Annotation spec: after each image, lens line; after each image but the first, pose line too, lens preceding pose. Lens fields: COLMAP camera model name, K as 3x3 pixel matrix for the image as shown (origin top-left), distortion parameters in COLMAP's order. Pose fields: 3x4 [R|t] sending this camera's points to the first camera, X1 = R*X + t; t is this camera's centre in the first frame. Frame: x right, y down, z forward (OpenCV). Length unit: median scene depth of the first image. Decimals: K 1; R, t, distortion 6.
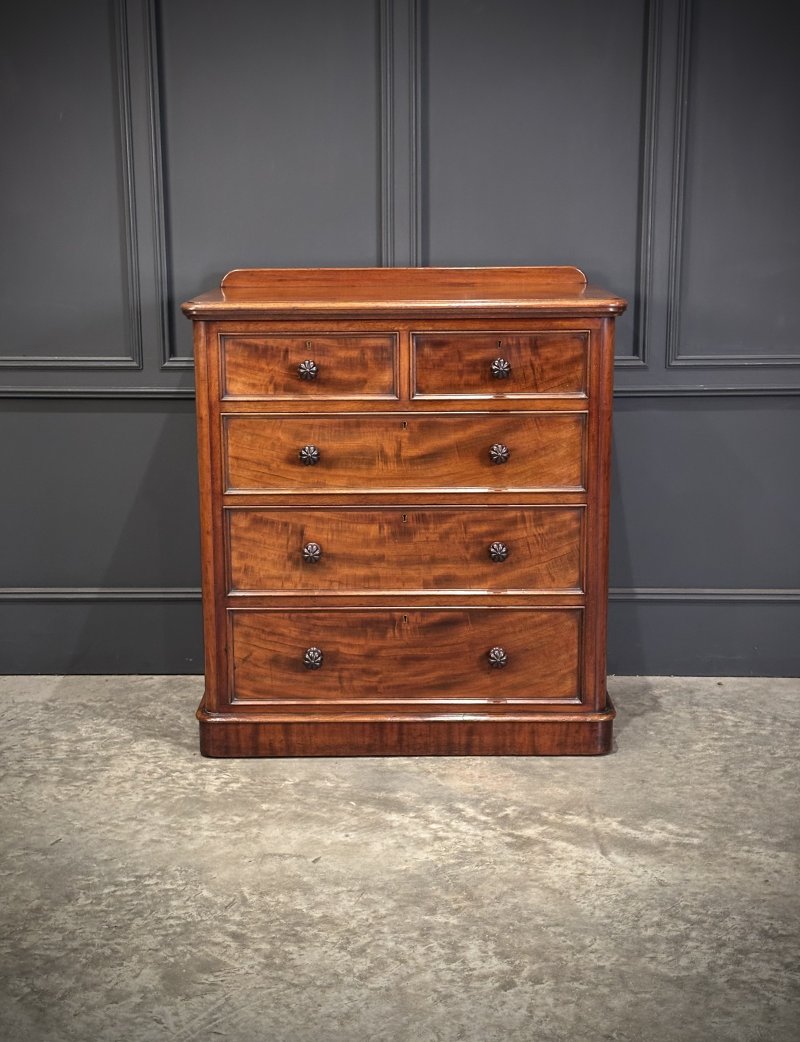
lens RADIAL K [[1374.8, 0, 389.5], [0, 1374.8, 523.0], [0, 0, 1]] dist [0.175813, -0.321584]
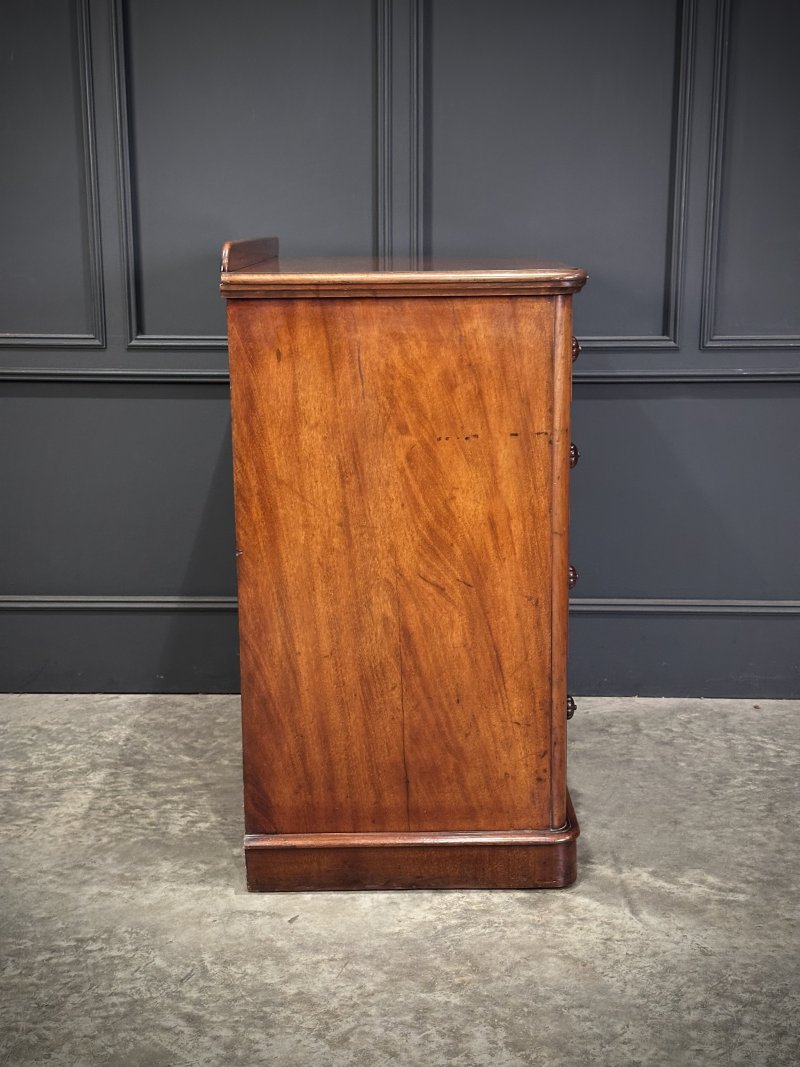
lens RADIAL K [[1372.5, 0, 395.0], [0, 1372.5, 551.3], [0, 0, 1]] dist [0.197177, -0.429424]
pose [[0.999986, 0.004992, 0.001491, 0.006523], [-0.005012, 0.999898, 0.013359, 0.007374], [-0.001424, -0.013366, 0.999910, 0.153645]]
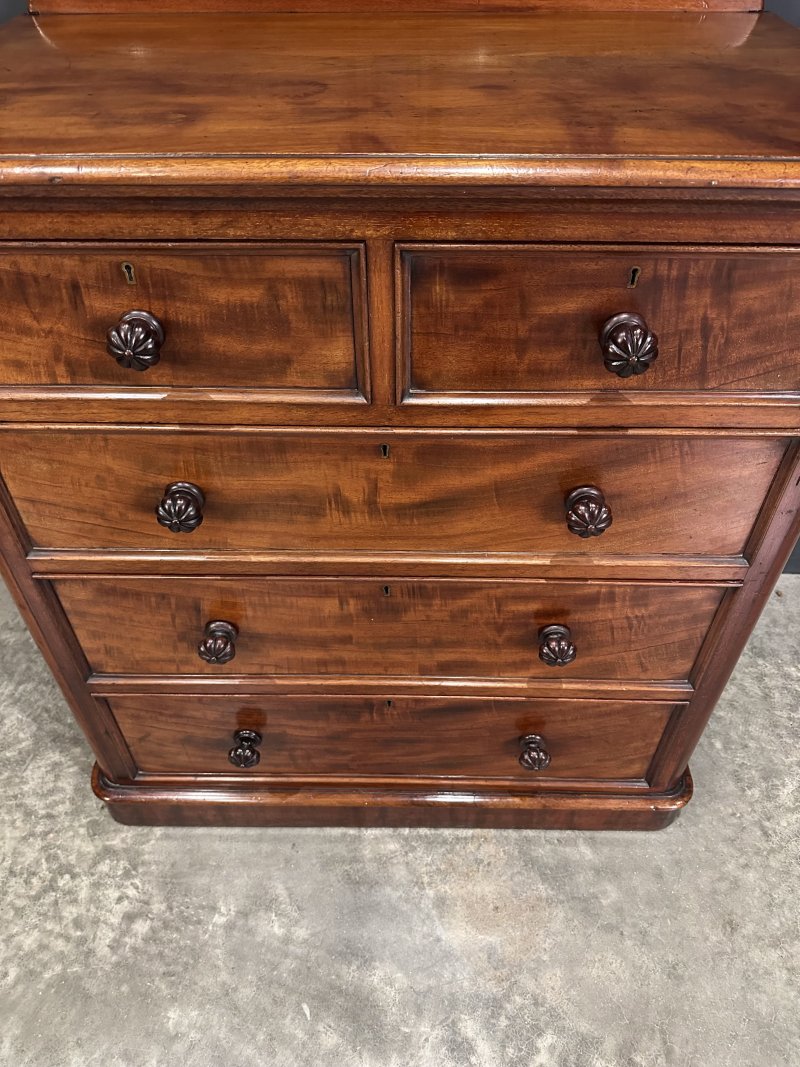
lens RADIAL K [[742.0, 0, 402.7], [0, 742.0, 534.5], [0, 0, 1]] dist [0.127170, -0.224539]
pose [[0.999972, 0.006357, 0.003842, 0.017959], [-0.007427, 0.862271, 0.506392, -0.188965], [-0.000094, -0.506407, 0.862295, 0.859726]]
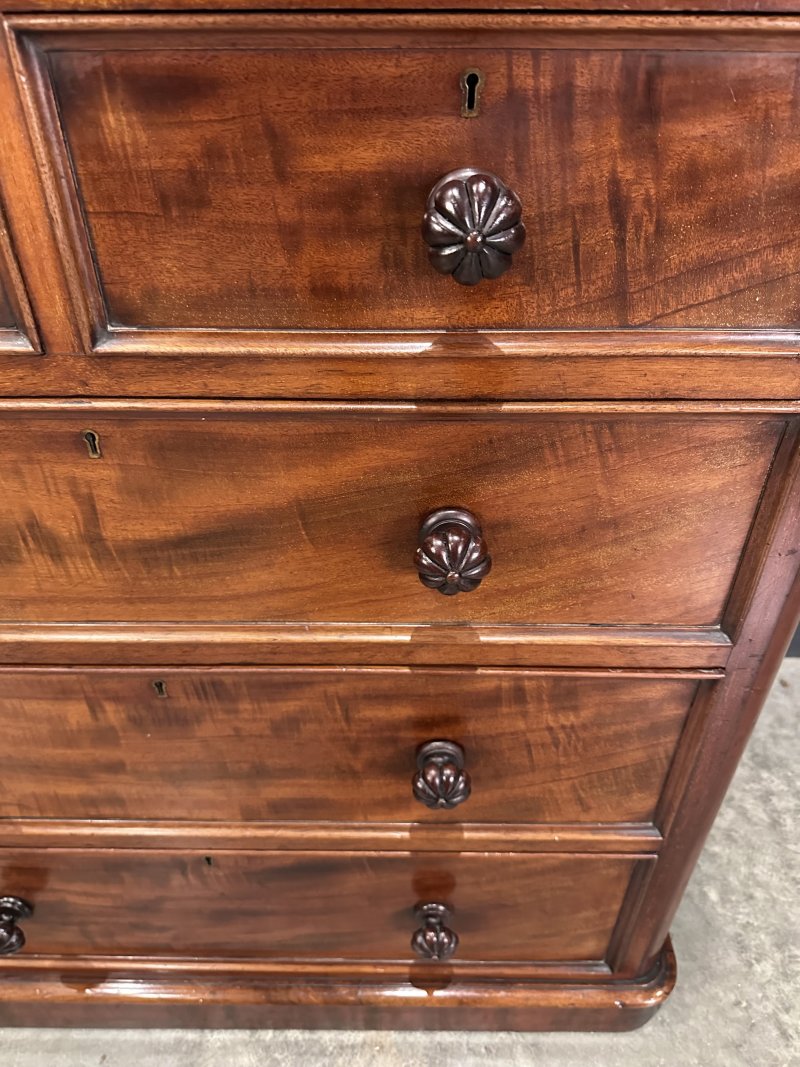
lens RADIAL K [[764.3, 0, 398.0], [0, 764.3, 530.1], [0, 0, 1]] dist [0.028793, -0.045591]
pose [[0.999978, 0.002864, 0.005920, 0.075085], [-0.005011, 0.914854, 0.403754, -0.127202], [-0.004260, -0.403775, 0.914848, 0.953564]]
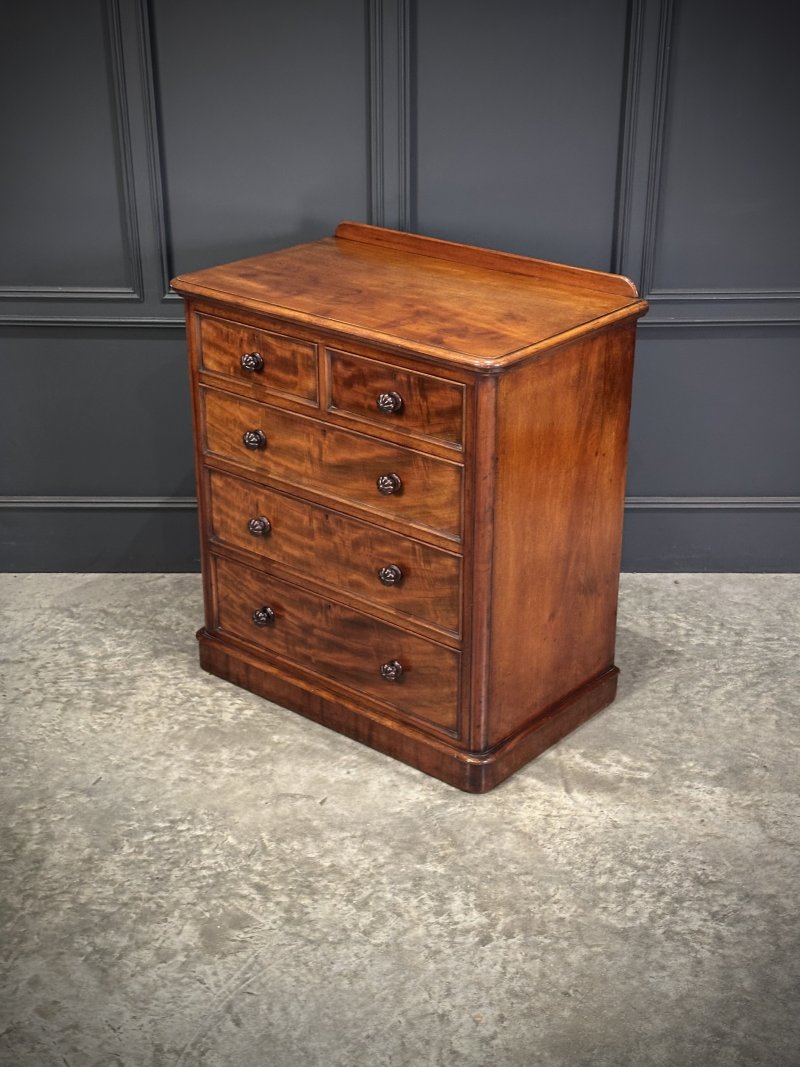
lens RADIAL K [[1353.3, 0, 407.0], [0, 1353.3, 534.2], [0, 0, 1]] dist [0.126413, -0.065377]
pose [[0.999585, -0.006539, 0.028055, -0.012313], [0.000111, 0.974761, 0.223250, -0.225749], [-0.028807, -0.223154, 0.974357, -0.068368]]
